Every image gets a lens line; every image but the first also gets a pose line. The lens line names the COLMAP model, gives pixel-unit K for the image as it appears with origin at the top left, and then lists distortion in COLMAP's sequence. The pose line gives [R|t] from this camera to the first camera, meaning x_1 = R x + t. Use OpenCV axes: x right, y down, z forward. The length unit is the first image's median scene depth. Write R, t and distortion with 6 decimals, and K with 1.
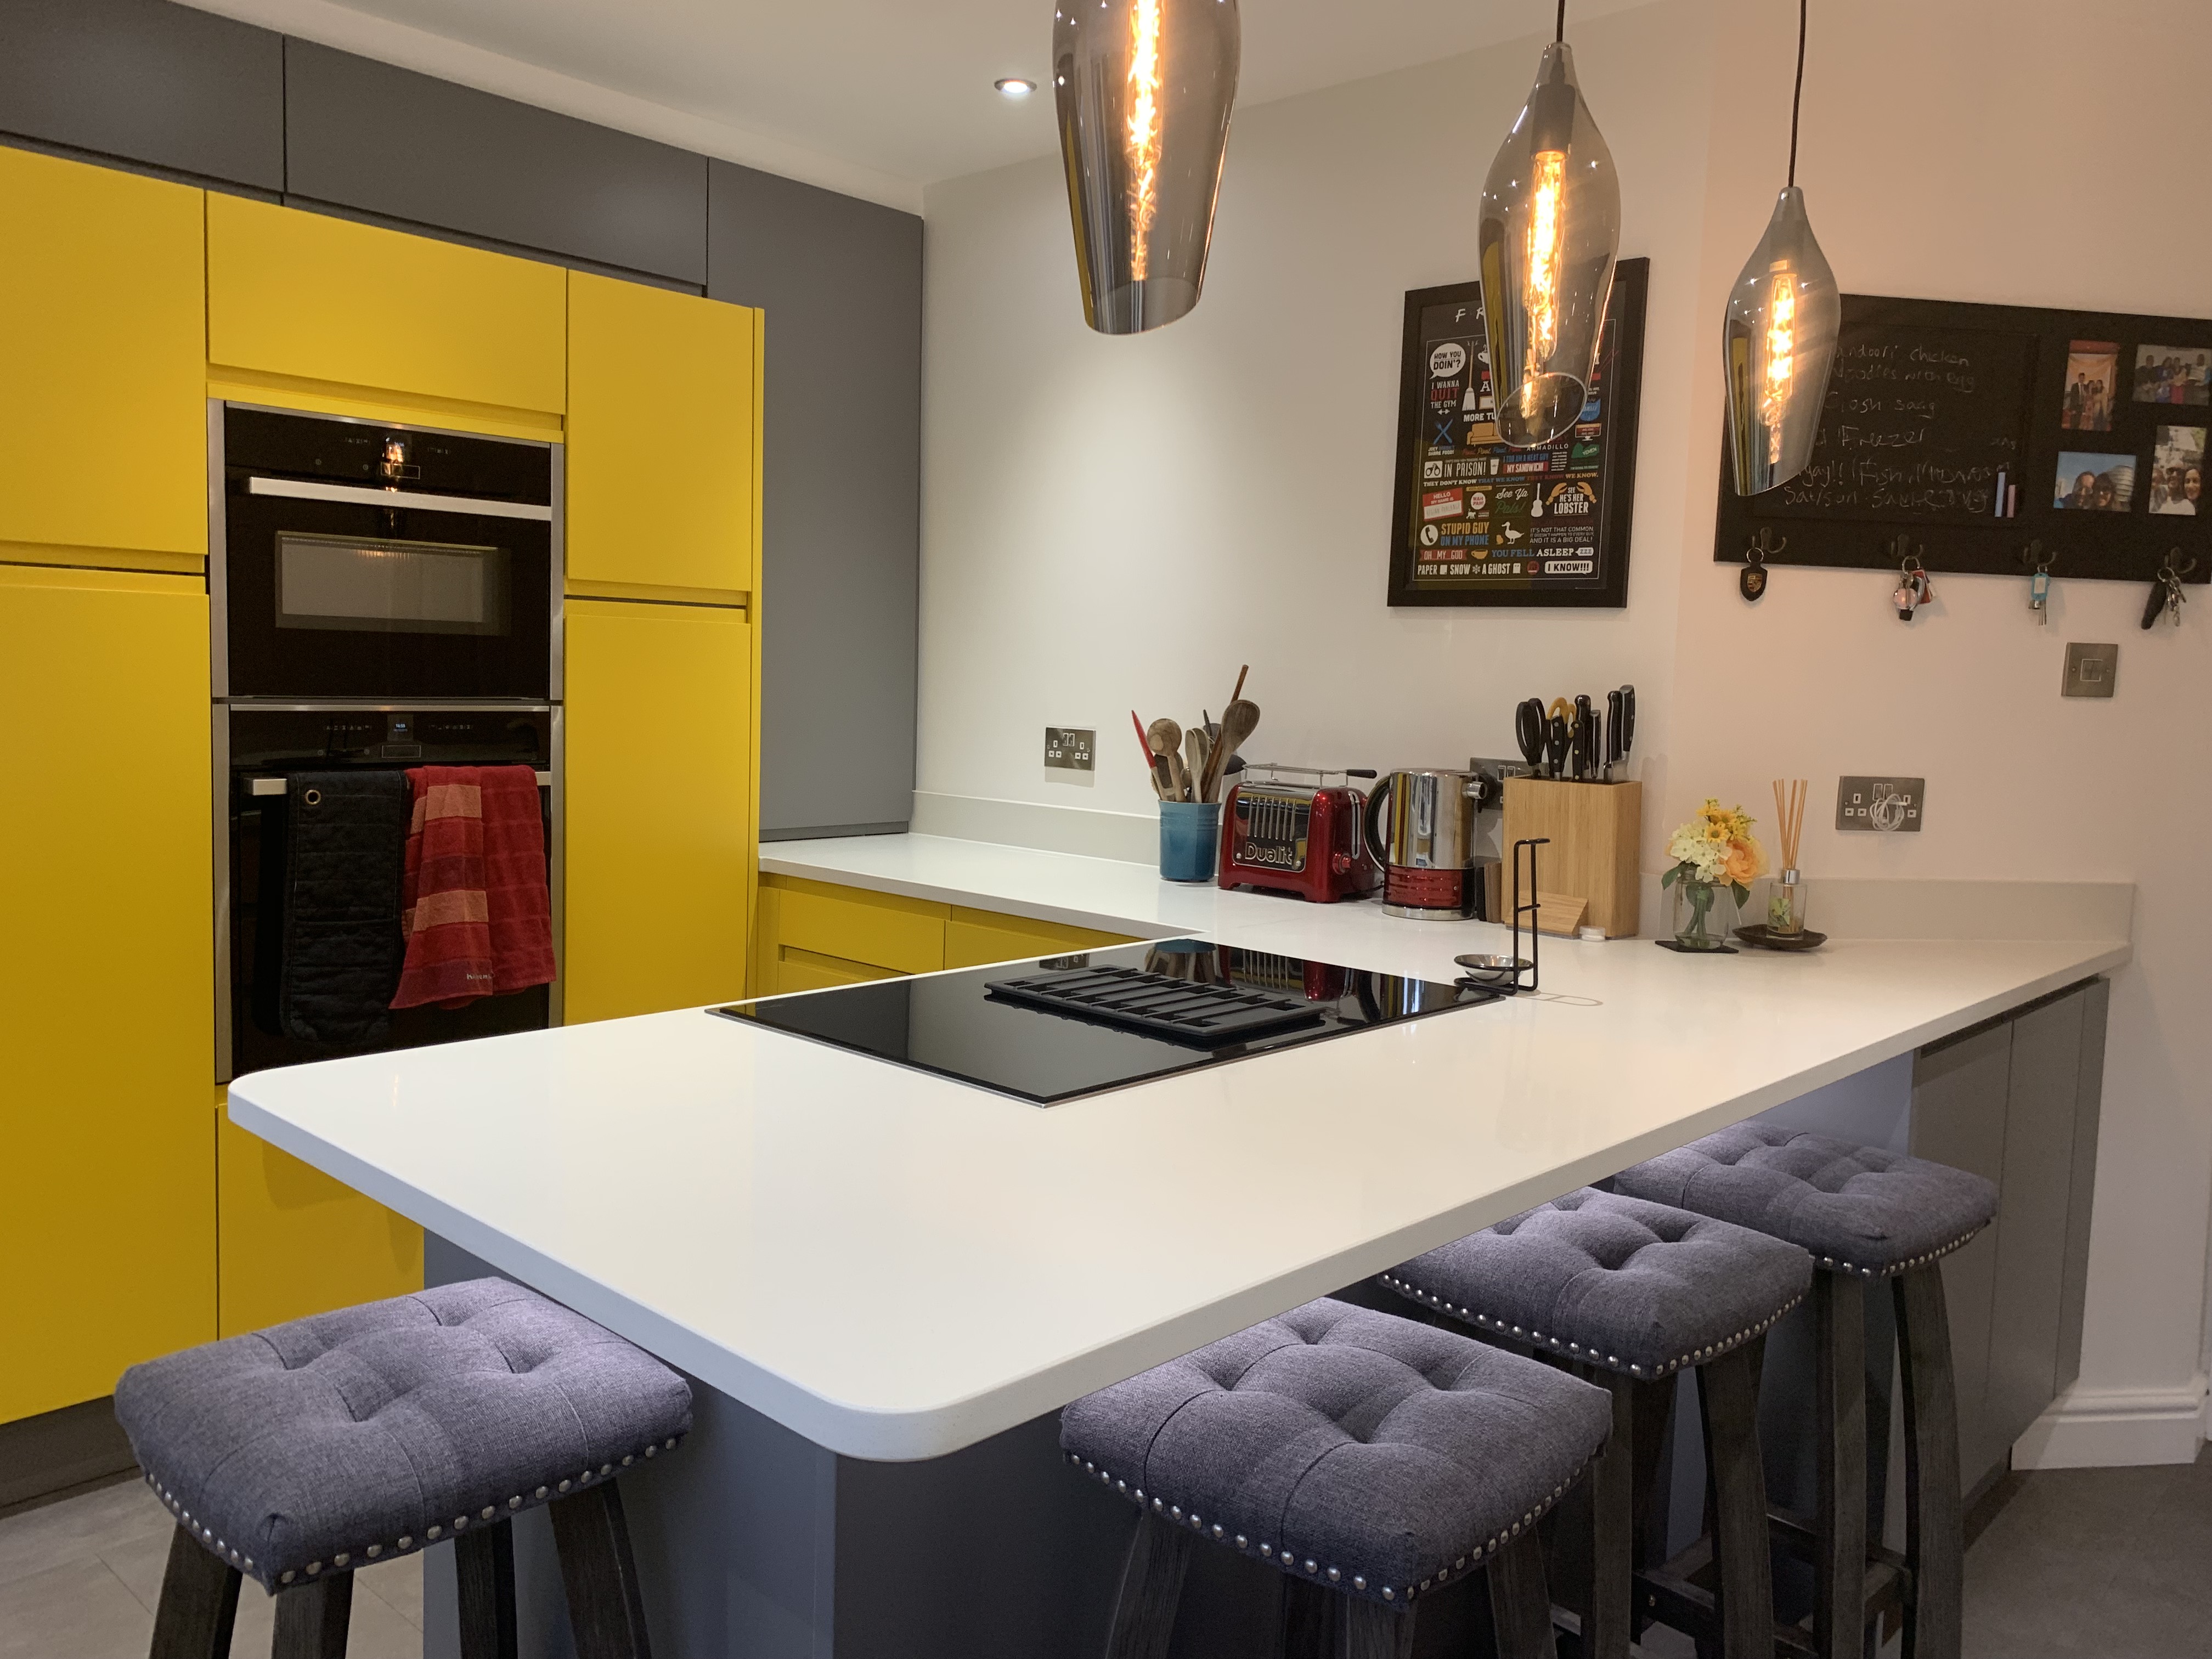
lens RADIAL K [[1695.8, 0, 1106.0], [0, 1695.8, 829.5], [0, 0, 1]] dist [0.004413, -0.001246]
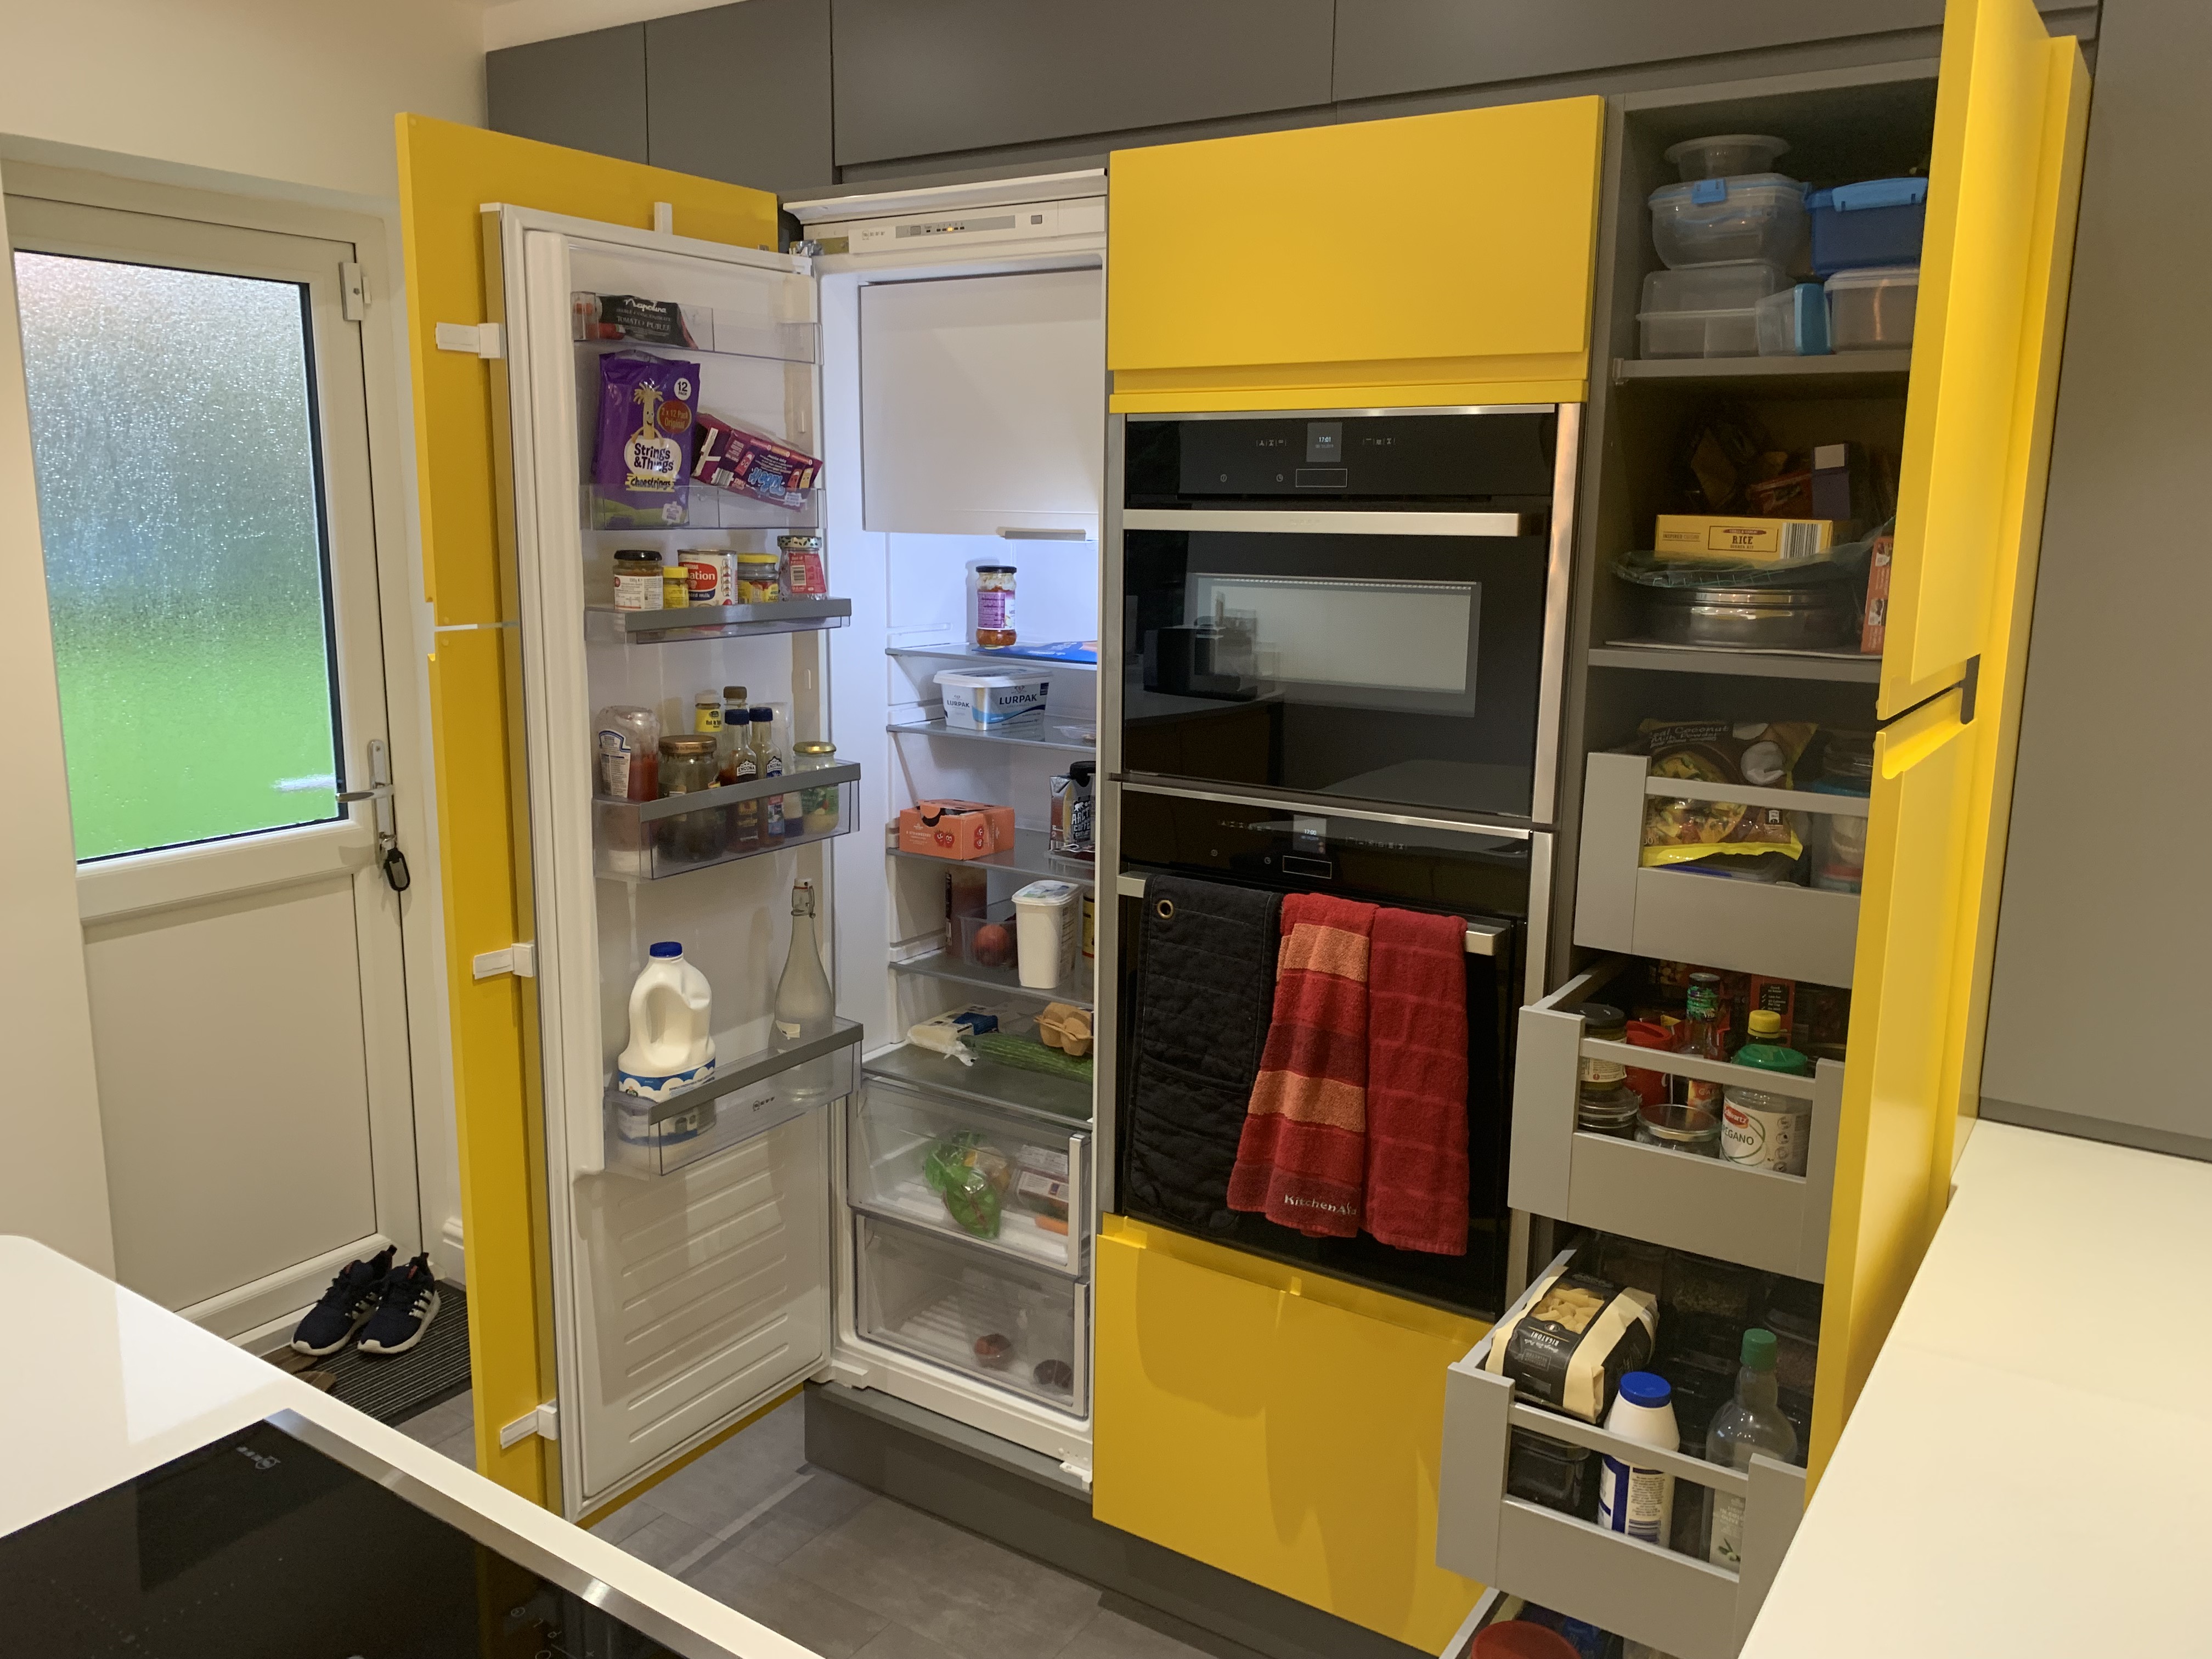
lens RADIAL K [[1692.2, 0, 1106.0], [0, 1692.2, 829.5], [0, 0, 1]] dist [0.081768, -0.170181]
pose [[0.161002, 0.154257, -0.974825, 0.286852], [-0.107770, 0.984552, 0.137997, -0.158378], [0.981052, 0.082839, 0.175139, 0.815173]]
